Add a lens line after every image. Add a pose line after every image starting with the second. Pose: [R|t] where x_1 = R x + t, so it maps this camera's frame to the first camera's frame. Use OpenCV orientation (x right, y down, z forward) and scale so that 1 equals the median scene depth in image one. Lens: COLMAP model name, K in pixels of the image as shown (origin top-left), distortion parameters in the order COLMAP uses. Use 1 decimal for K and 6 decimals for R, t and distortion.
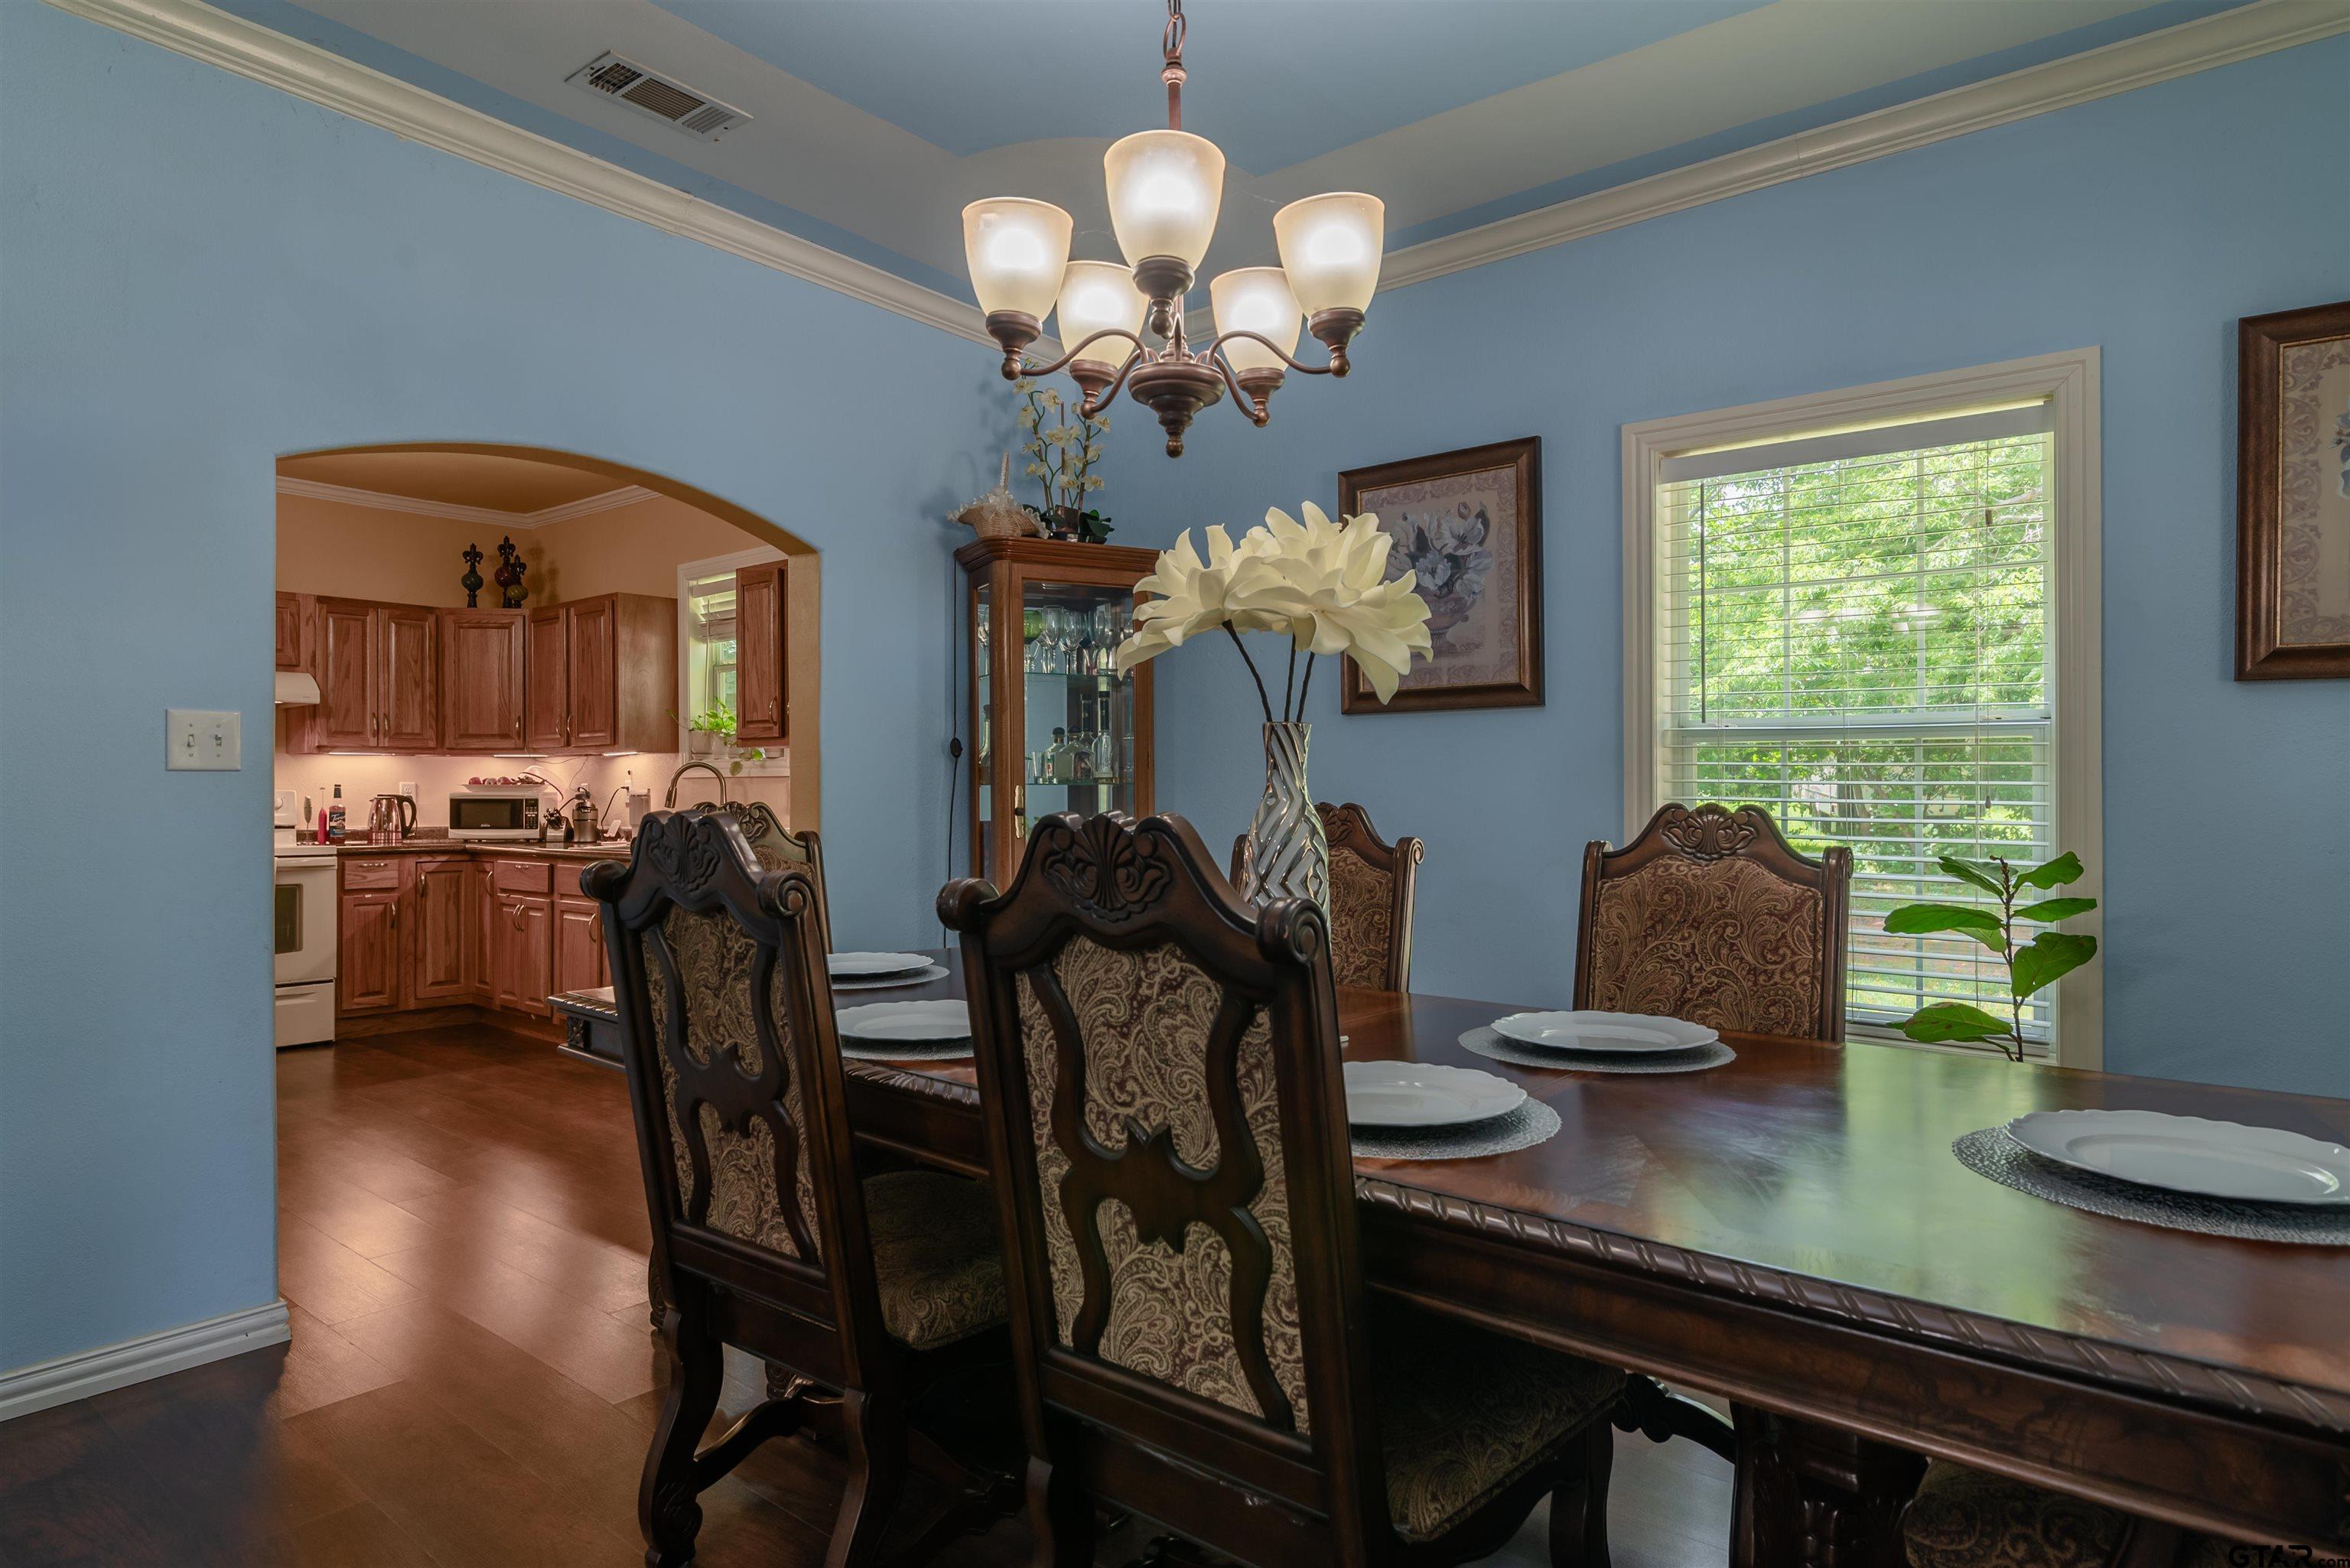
lens RADIAL K [[1296.9, 0, 1174.3], [0, 1296.9, 790.8], [0, 0, 1]] dist [-0.012329, 0.001783]
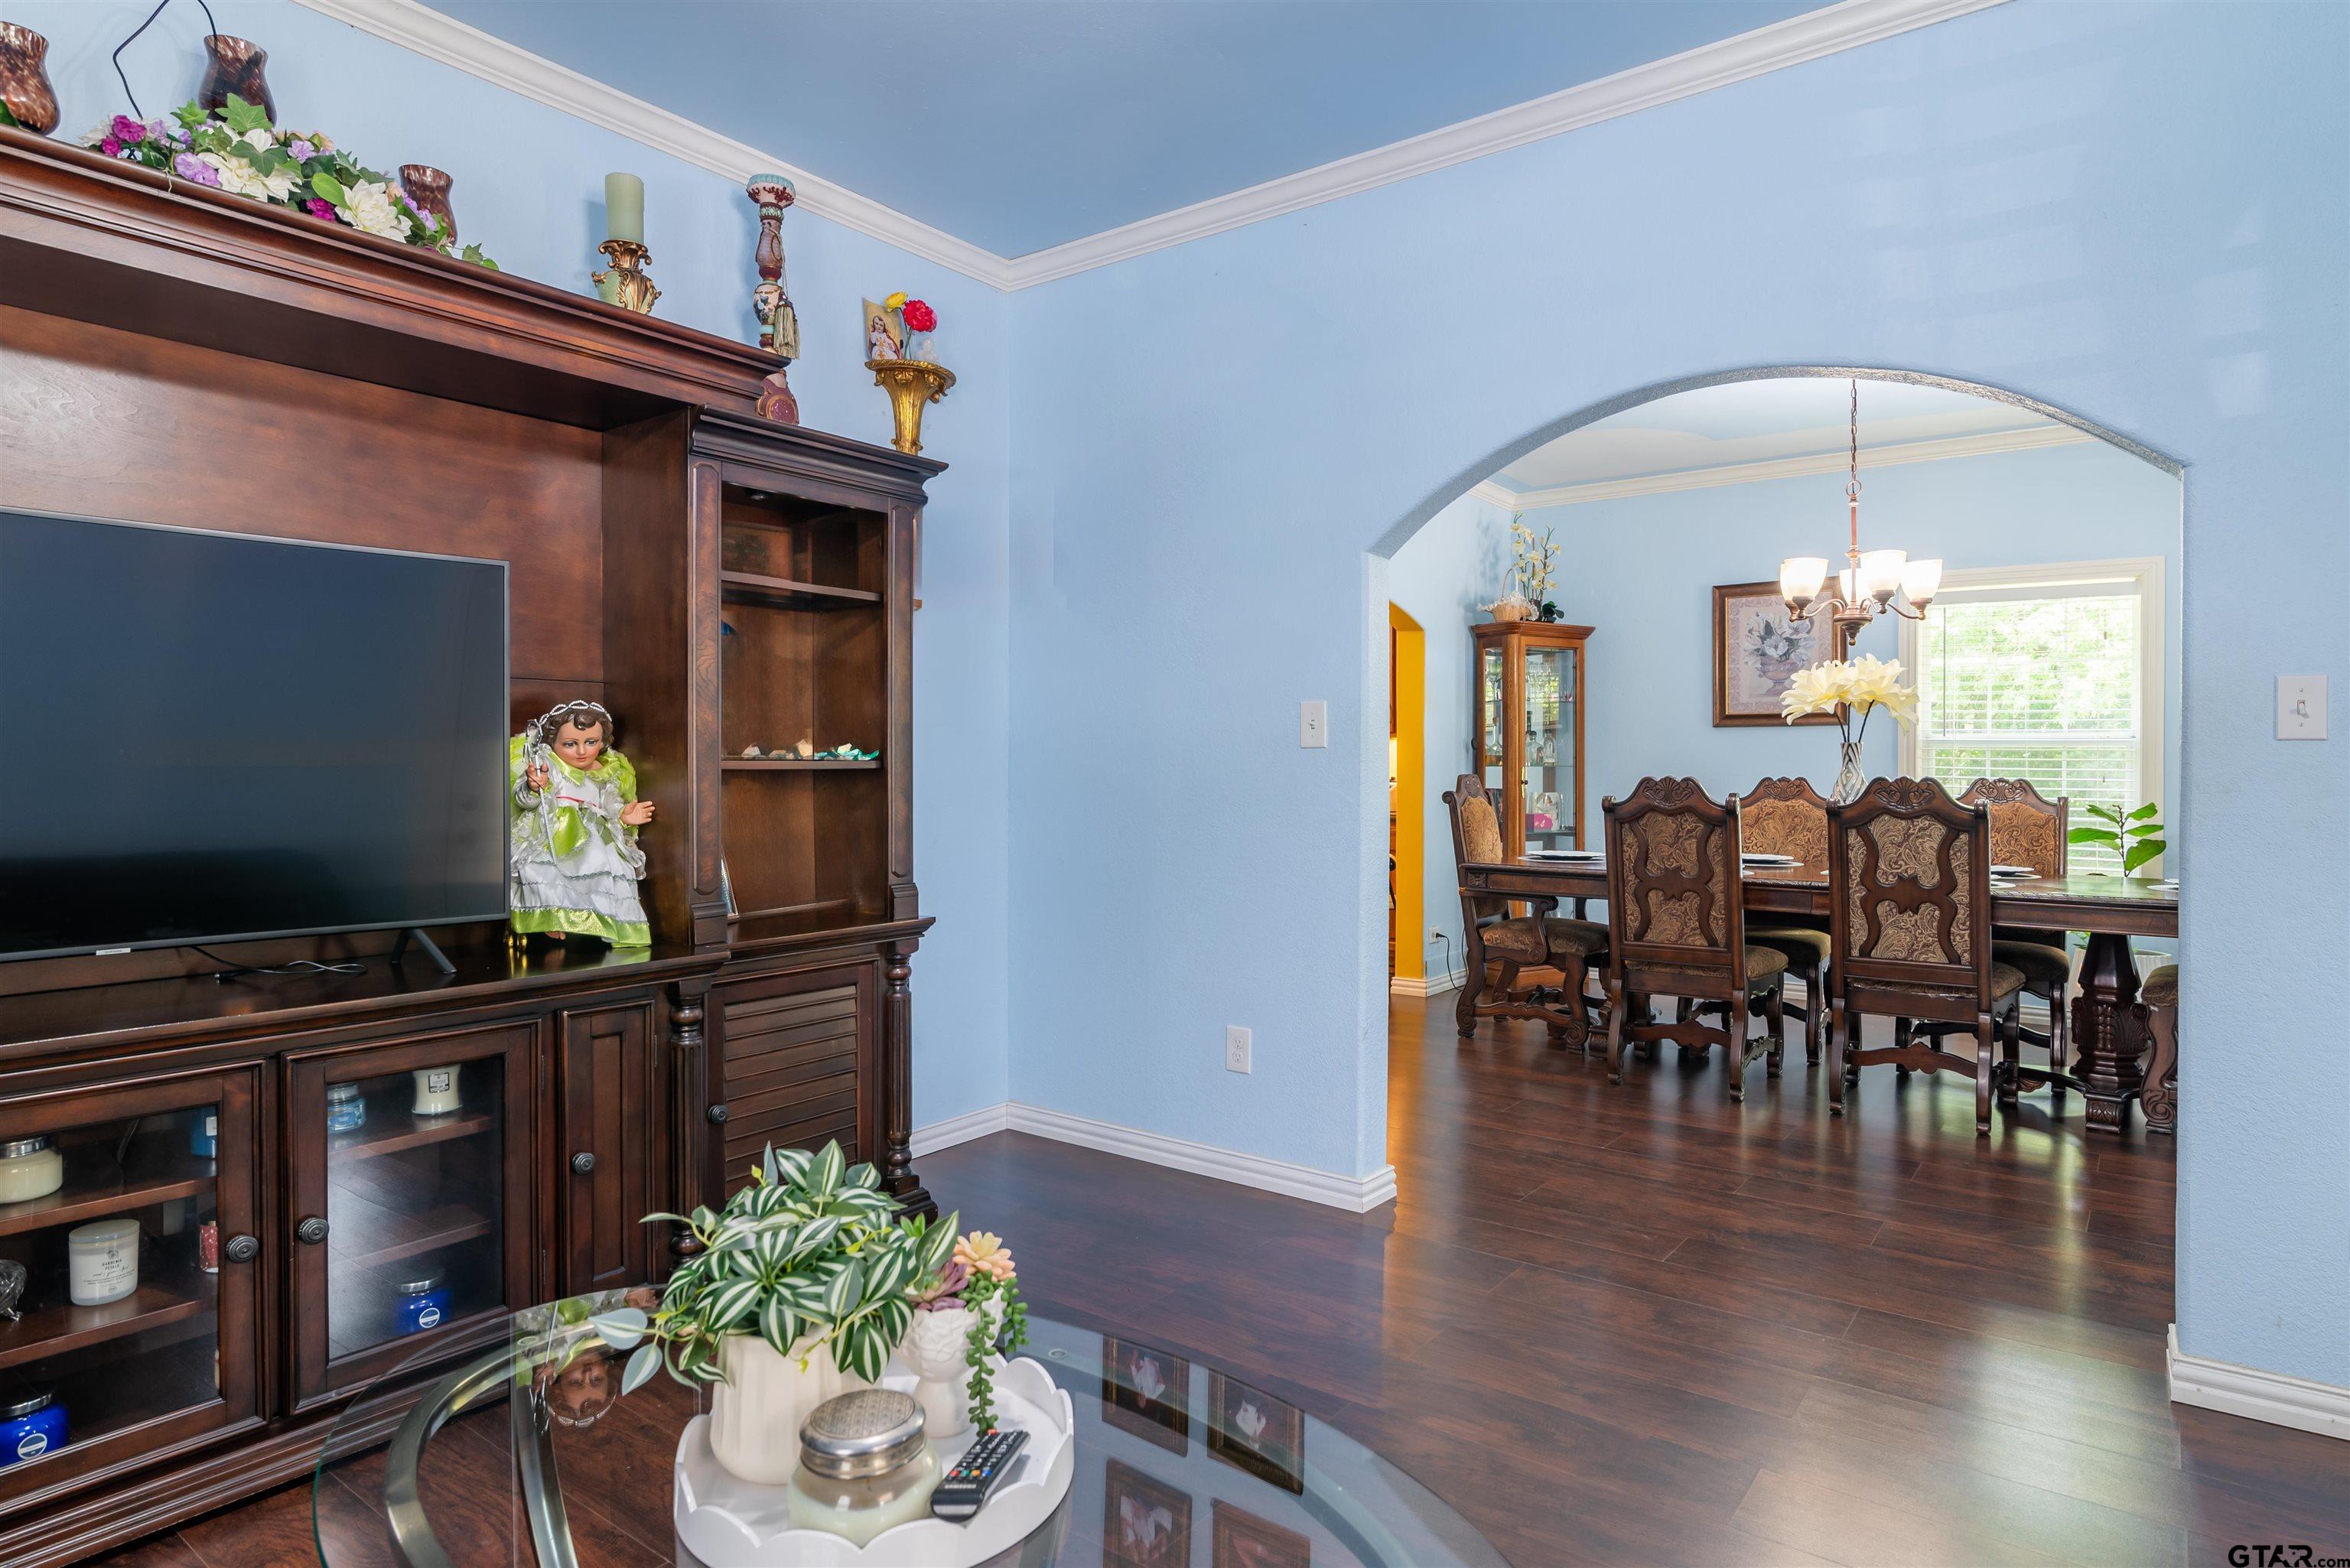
lens RADIAL K [[1296.9, 0, 1183.6], [0, 1296.9, 769.6], [0, 0, 1]] dist [-0.012329, 0.001783]
pose [[0.999694, 0.007081, 0.023710, -1.197616], [-0.007021, 0.999972, -0.002626, 0.013832], [-0.023728, 0.002458, 0.999715, -1.362226]]
